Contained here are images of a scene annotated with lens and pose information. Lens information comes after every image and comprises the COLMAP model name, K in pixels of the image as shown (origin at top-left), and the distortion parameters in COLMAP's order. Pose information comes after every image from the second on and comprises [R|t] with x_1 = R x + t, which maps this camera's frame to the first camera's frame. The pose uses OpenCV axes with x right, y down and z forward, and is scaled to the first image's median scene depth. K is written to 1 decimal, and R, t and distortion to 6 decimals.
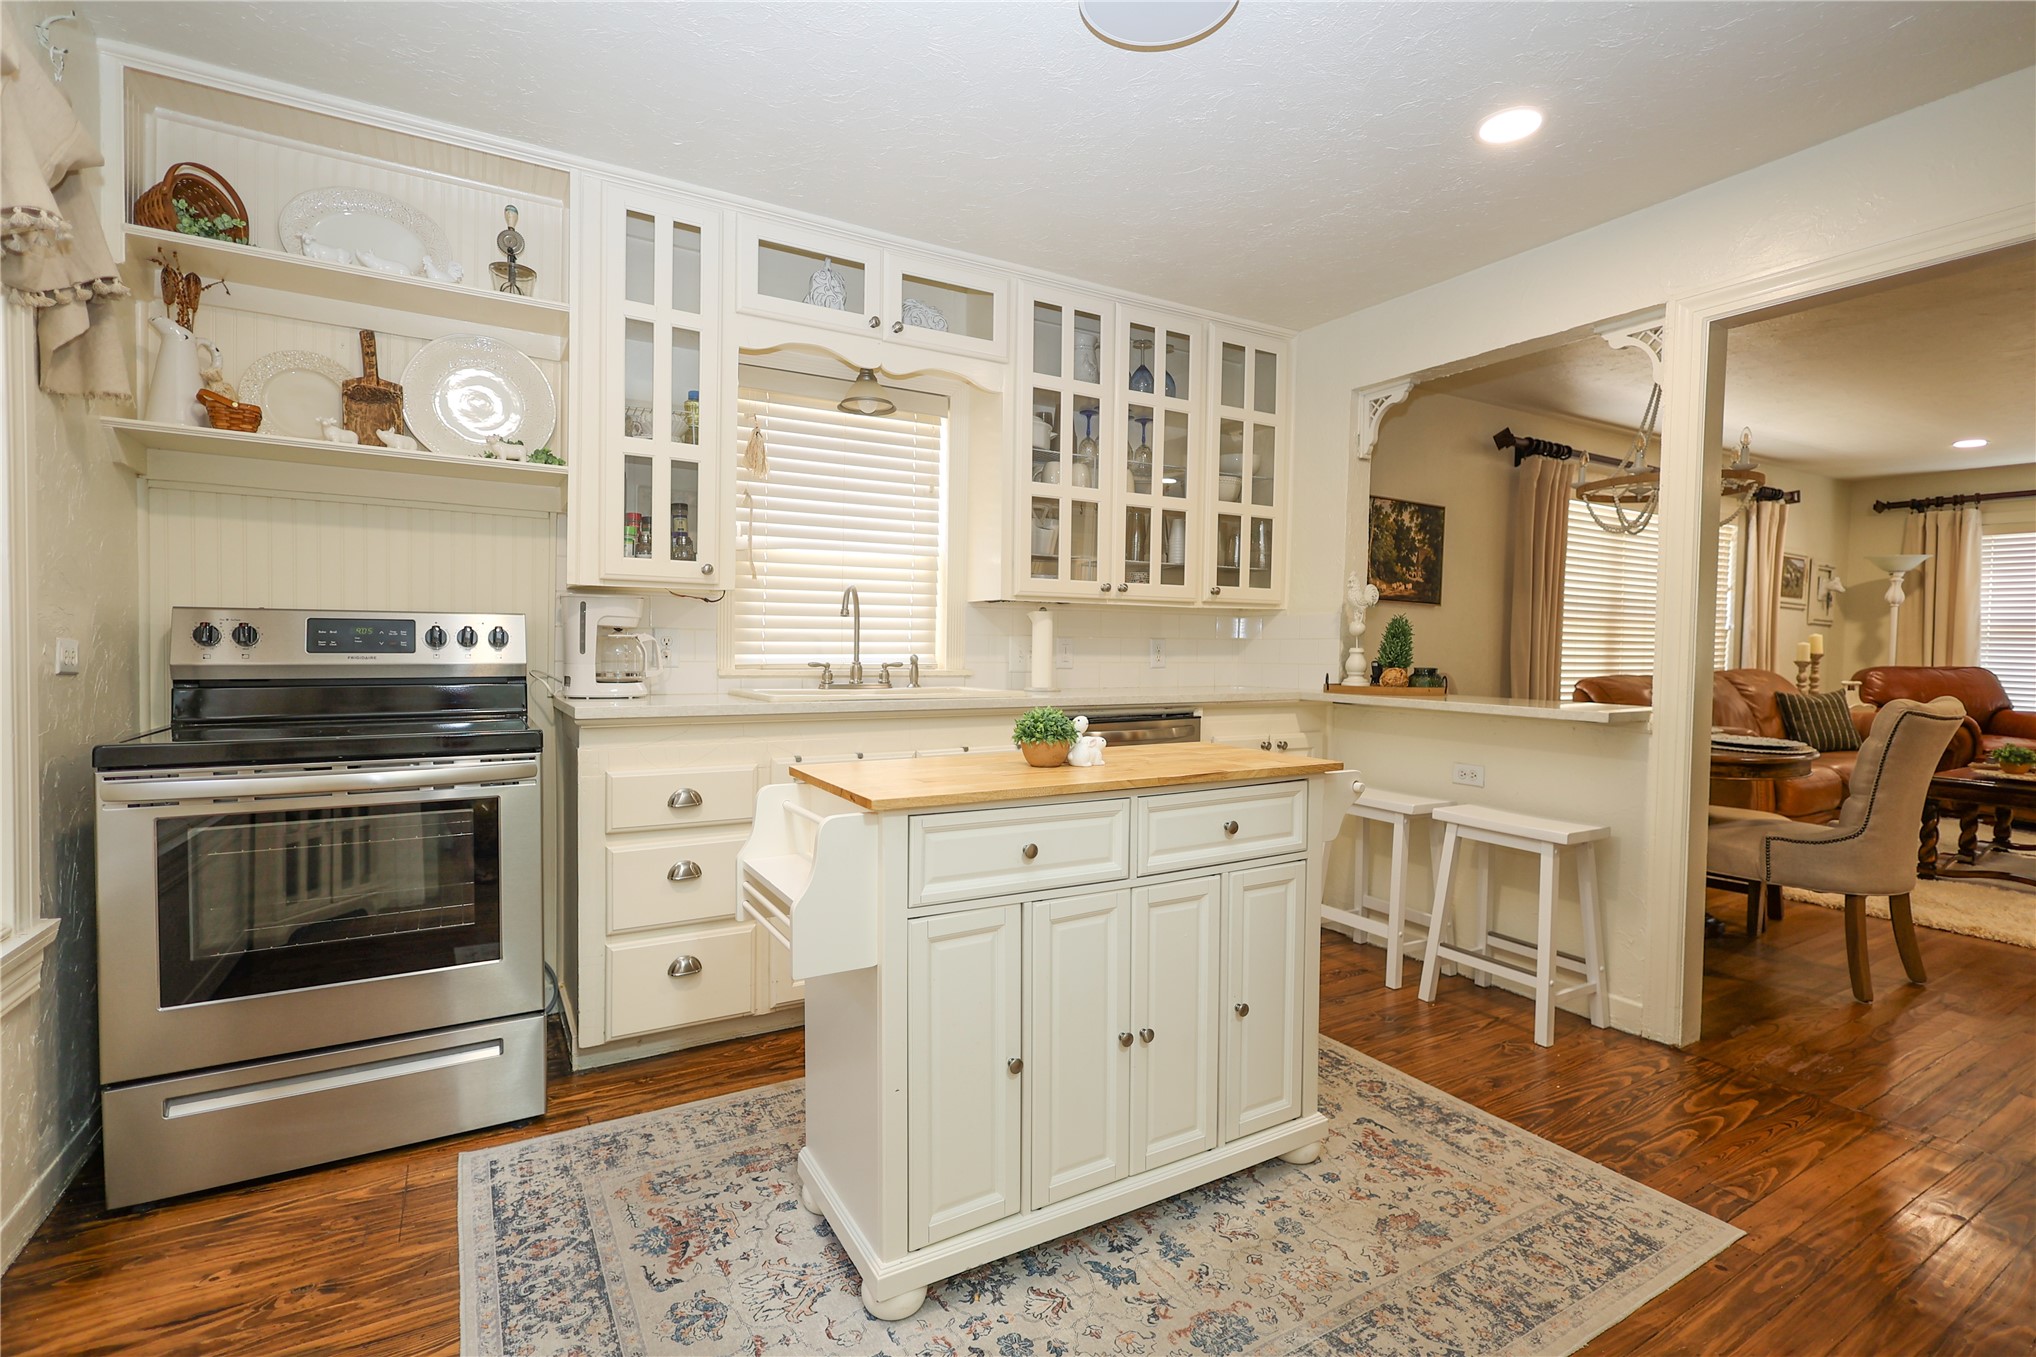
lens RADIAL K [[940.3, 0, 1020.9], [0, 940.3, 681.5], [0, 0, 1]] dist [-0.003185, 0.001345]
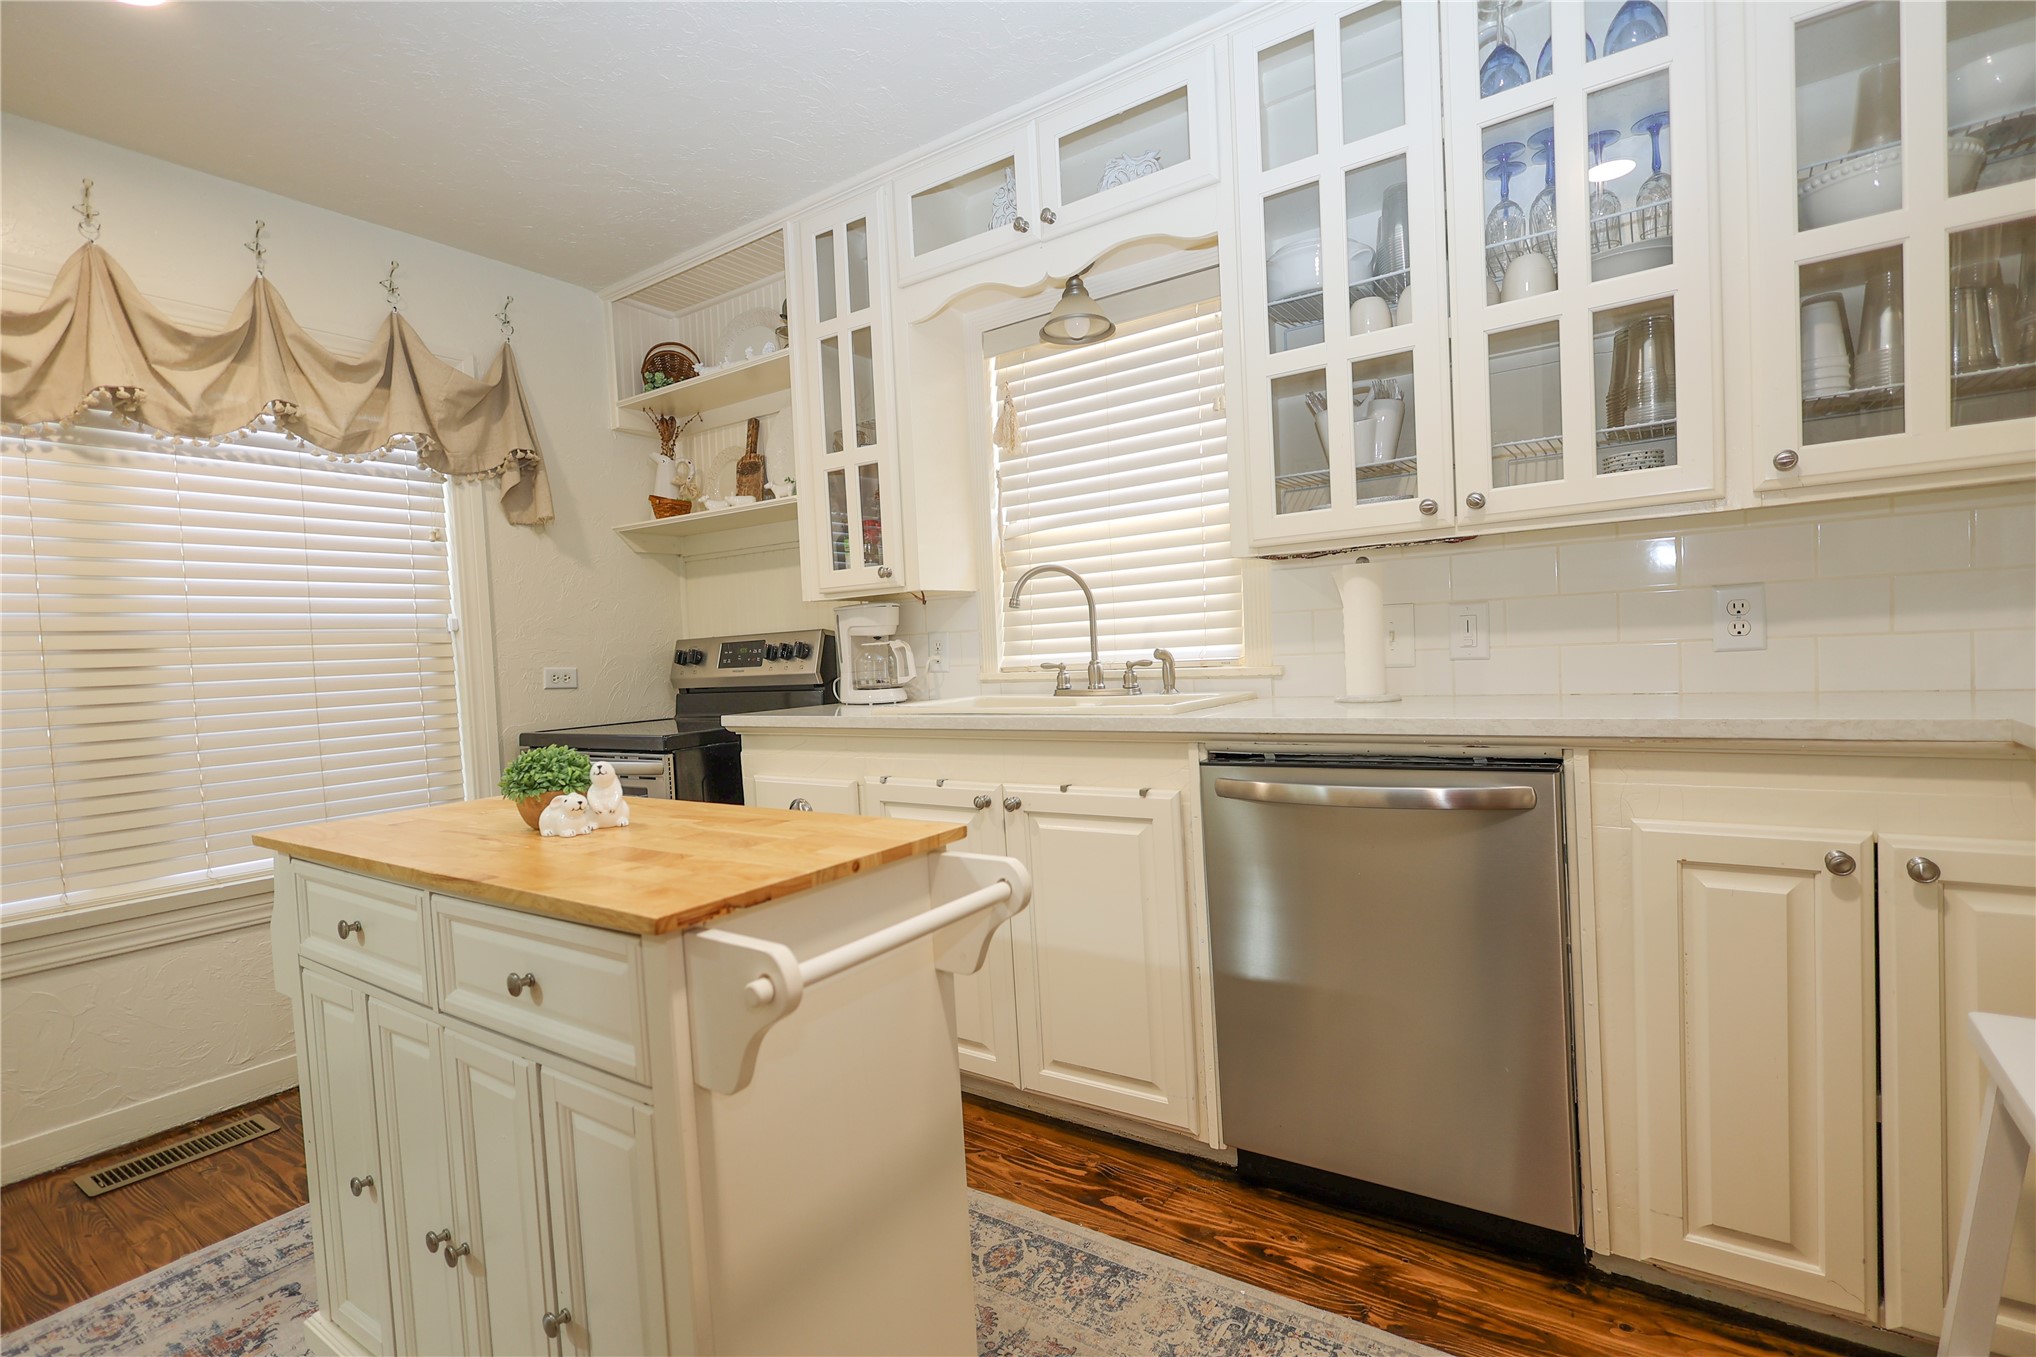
lens RADIAL K [[940.3, 0, 1026.9], [0, 940.3, 683.5], [0, 0, 1]] dist [-0.003185, 0.001345]
pose [[0.423477, 0.005568, -0.905890, 0.514990], [0.021798, 0.999629, 0.016334, -0.016405], [0.905645, -0.026664, 0.423198, 0.625415]]
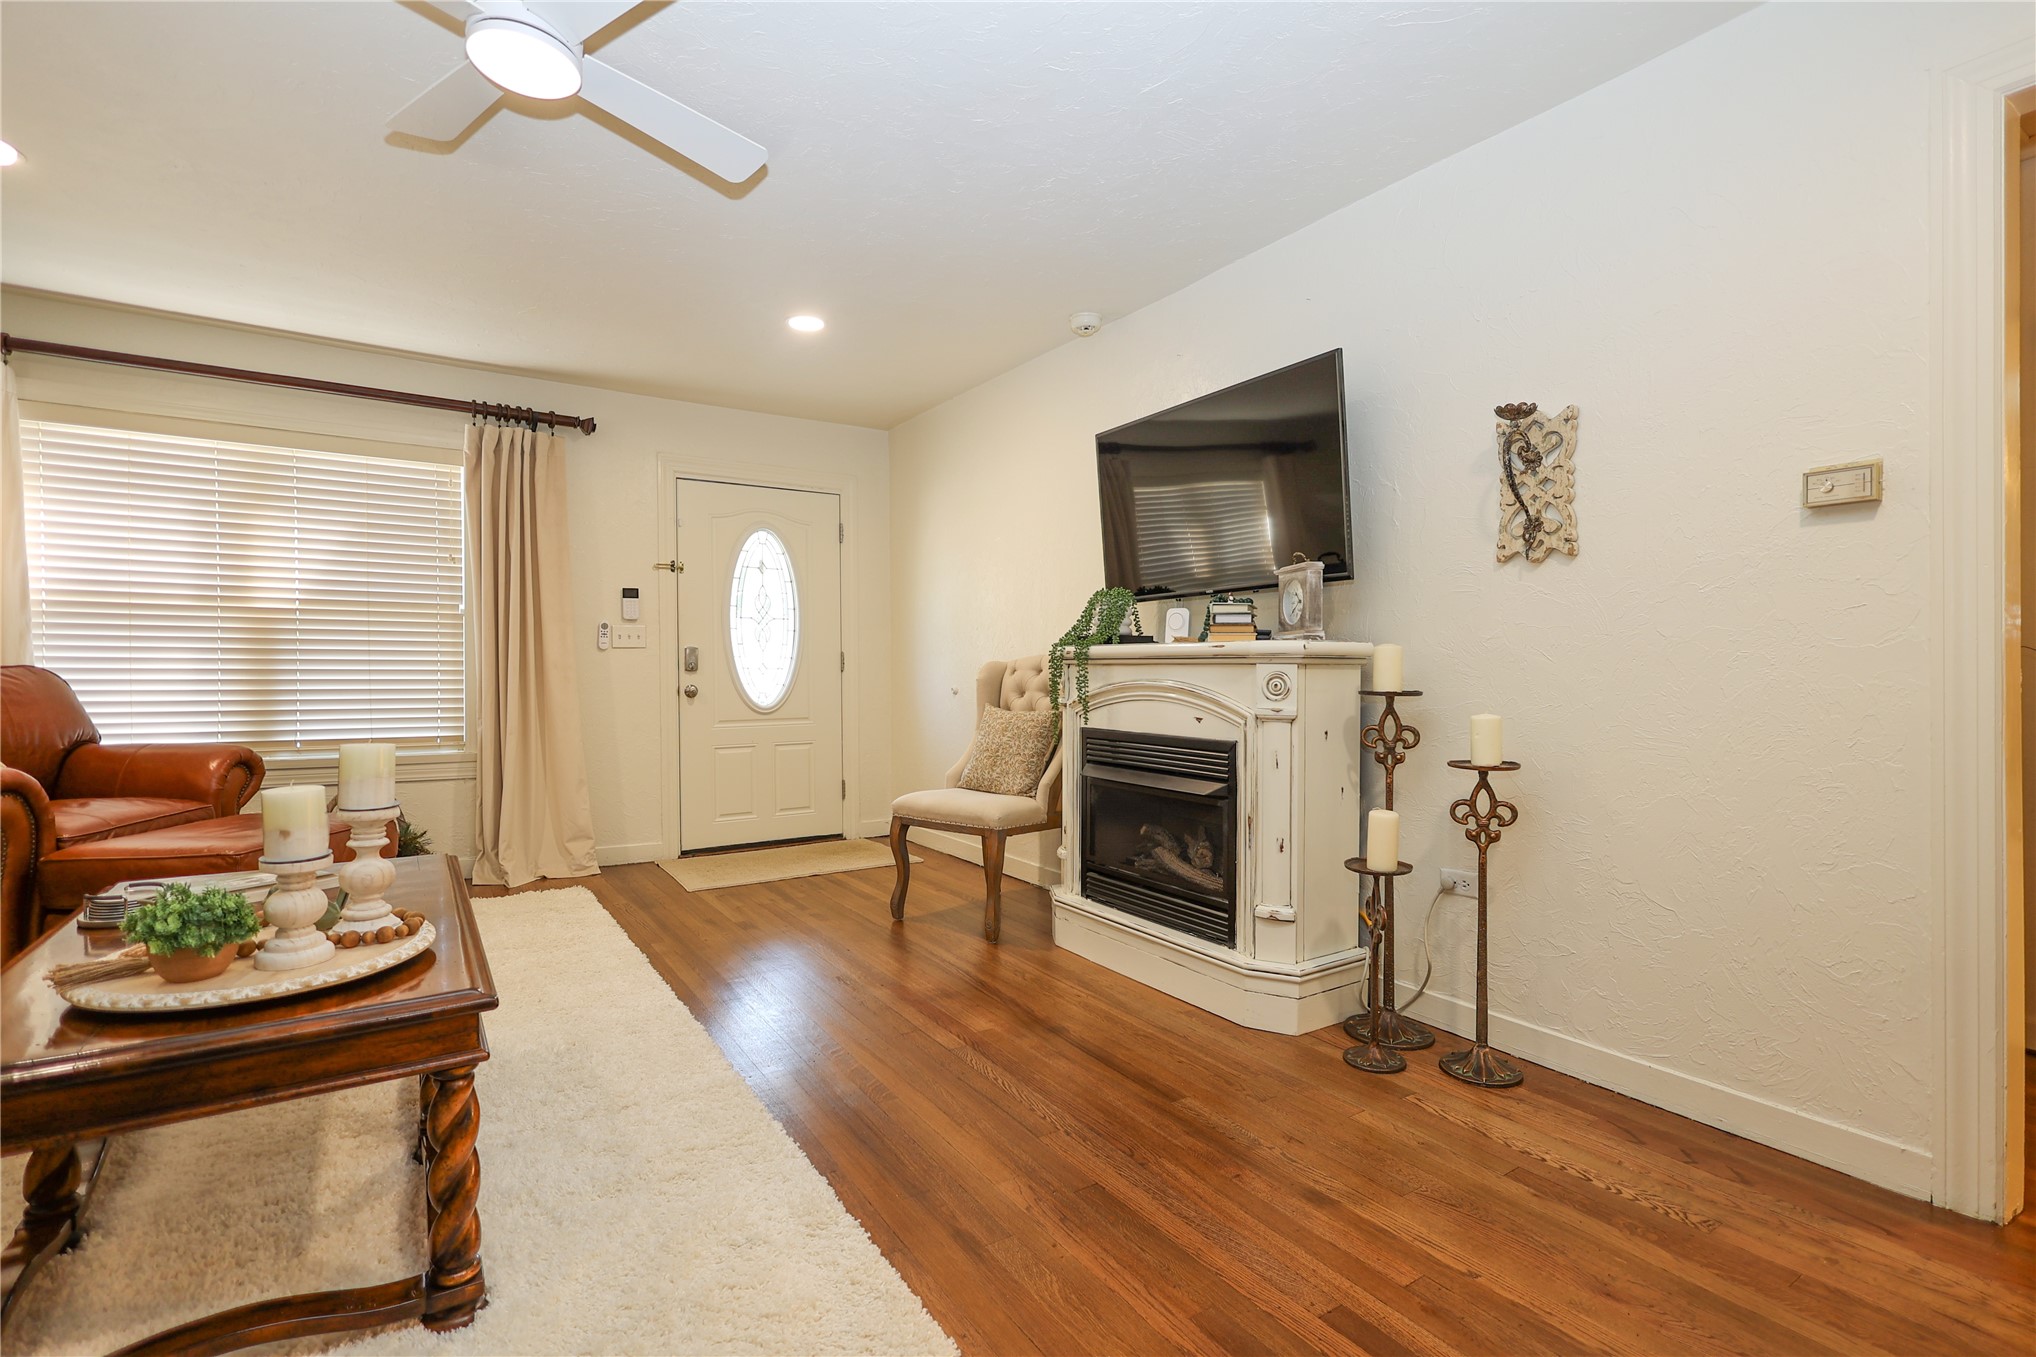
lens RADIAL K [[940.3, 0, 1021.3], [0, 940.3, 682.1], [0, 0, 1]] dist [-0.003185, 0.001345]
pose [[-0.044479, -0.026441, 0.998660, 1.010473], [0.040888, 0.998764, 0.028265, 0.002290], [-0.998173, 0.042090, -0.043342, 1.007278]]
